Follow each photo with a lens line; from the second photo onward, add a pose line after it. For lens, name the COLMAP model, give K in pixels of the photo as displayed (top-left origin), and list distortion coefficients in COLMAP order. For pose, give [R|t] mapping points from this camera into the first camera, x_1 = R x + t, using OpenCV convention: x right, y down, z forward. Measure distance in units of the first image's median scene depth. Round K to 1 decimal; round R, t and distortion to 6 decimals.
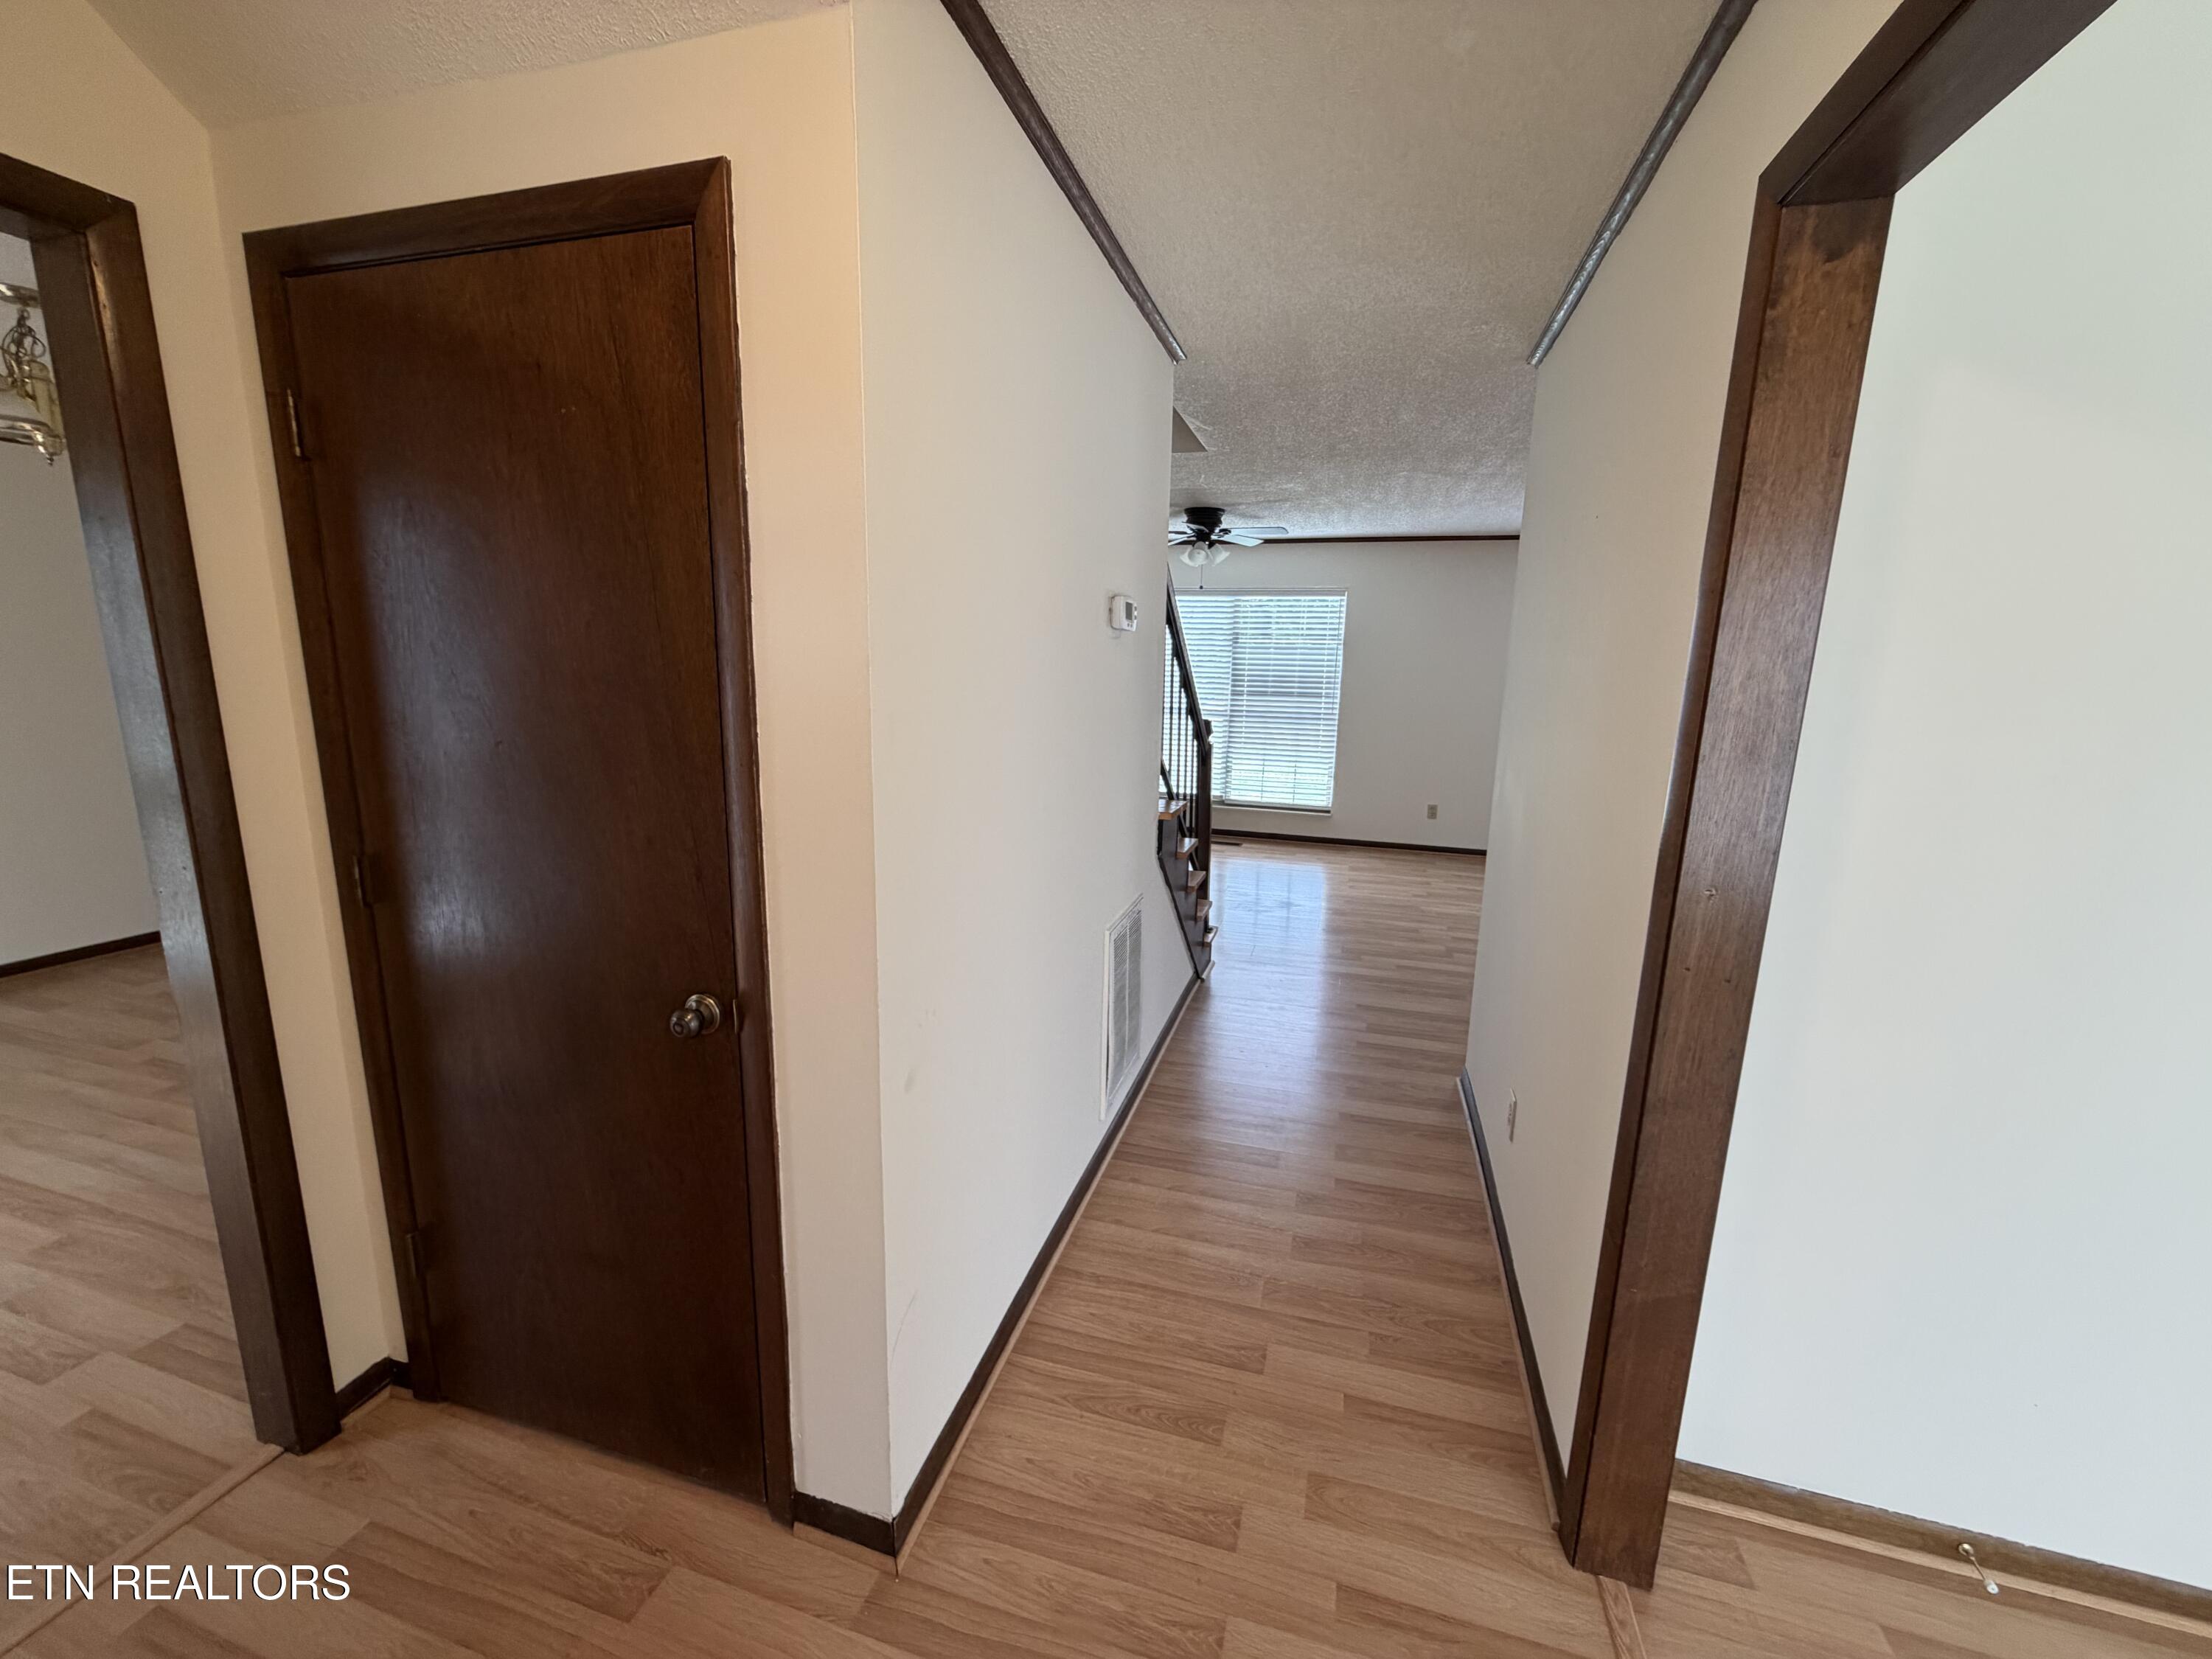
lens RADIAL K [[883.1, 0, 1102.9], [0, 883.1, 833.7], [0, 0, 1]] dist [0.003793, 0.001481]
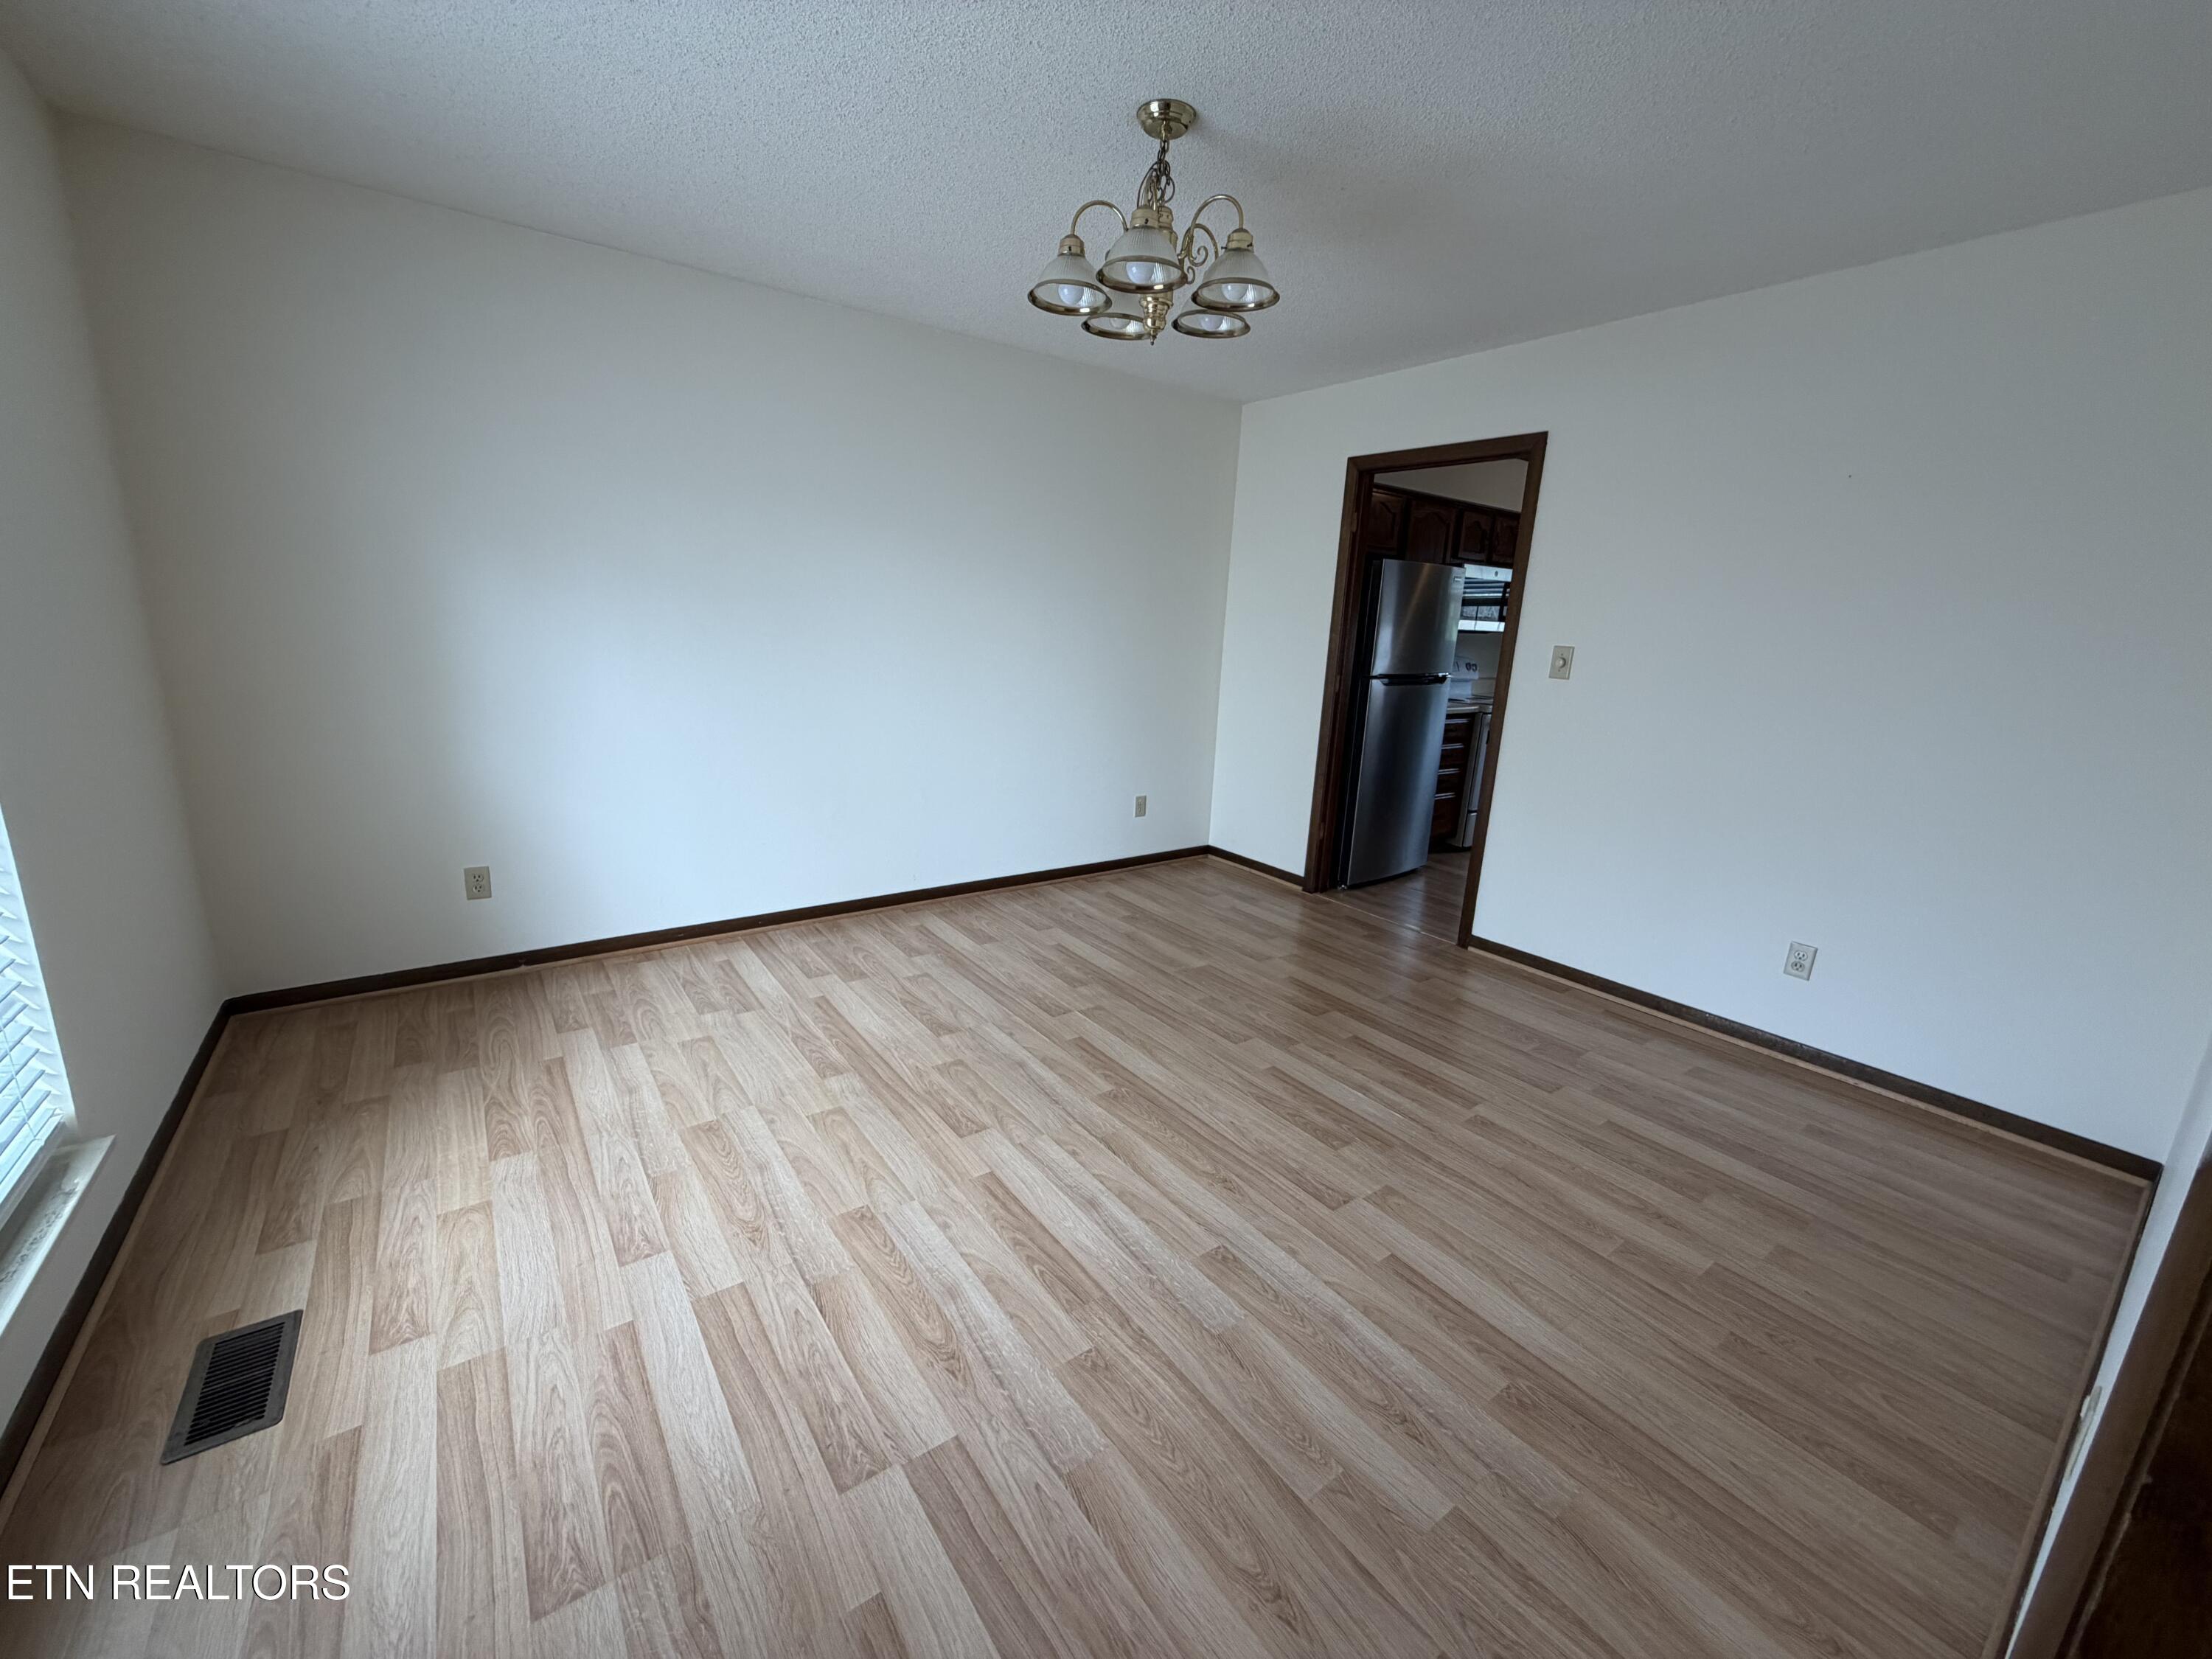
lens RADIAL K [[883.1, 0, 1095.9], [0, 883.1, 821.1], [0, 0, 1]] dist [0.003793, 0.001481]
pose [[0.801913, 0.151667, -0.577869, -0.703480], [-0.146921, 0.987600, 0.055322, -0.017148], [0.579094, 0.040538, 0.814252, 0.339048]]
